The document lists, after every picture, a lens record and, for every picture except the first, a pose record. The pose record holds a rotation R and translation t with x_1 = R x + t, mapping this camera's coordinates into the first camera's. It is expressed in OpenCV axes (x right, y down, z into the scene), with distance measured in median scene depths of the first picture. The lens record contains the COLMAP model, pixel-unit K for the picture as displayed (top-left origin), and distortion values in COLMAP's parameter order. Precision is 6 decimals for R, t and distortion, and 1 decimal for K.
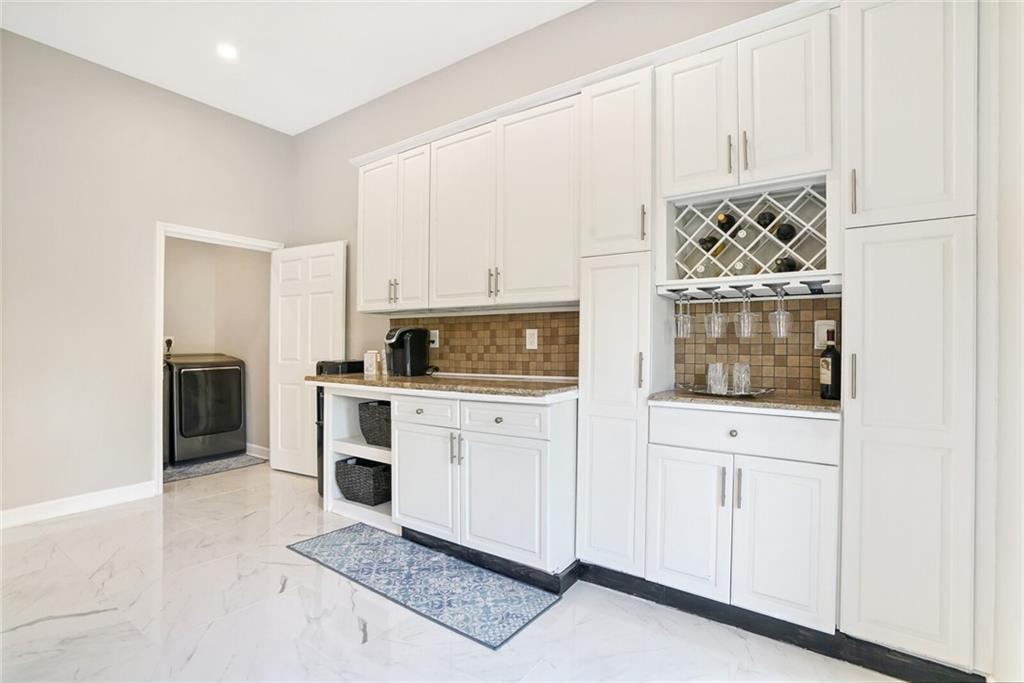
lens RADIAL K [[482.7, 0, 502.6], [0, 482.7, 338.7], [0, 0, 1]] dist [-0.071679, 0.027786]
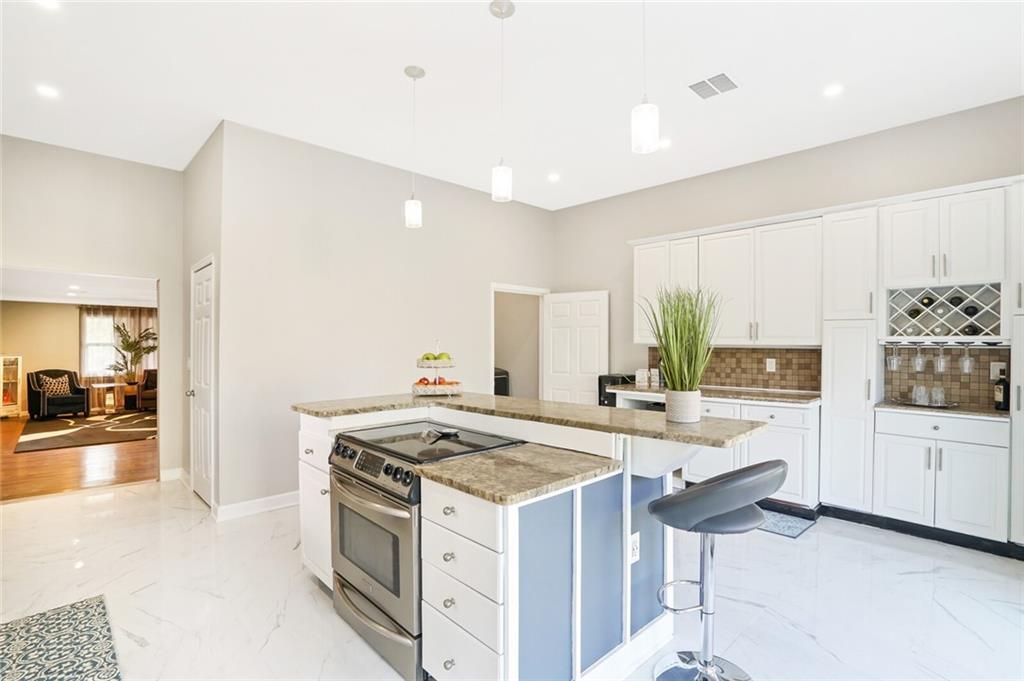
lens RADIAL K [[461.3, 0, 508.0], [0, 461.3, 341.0], [0, 0, 1]] dist [-0.052500, 0.012311]
pose [[0.975082, 0.001142, -0.221841, -0.615238], [-0.000948, 0.999999, 0.000979, -0.108081], [0.221842, -0.000744, 0.975082, -0.841657]]
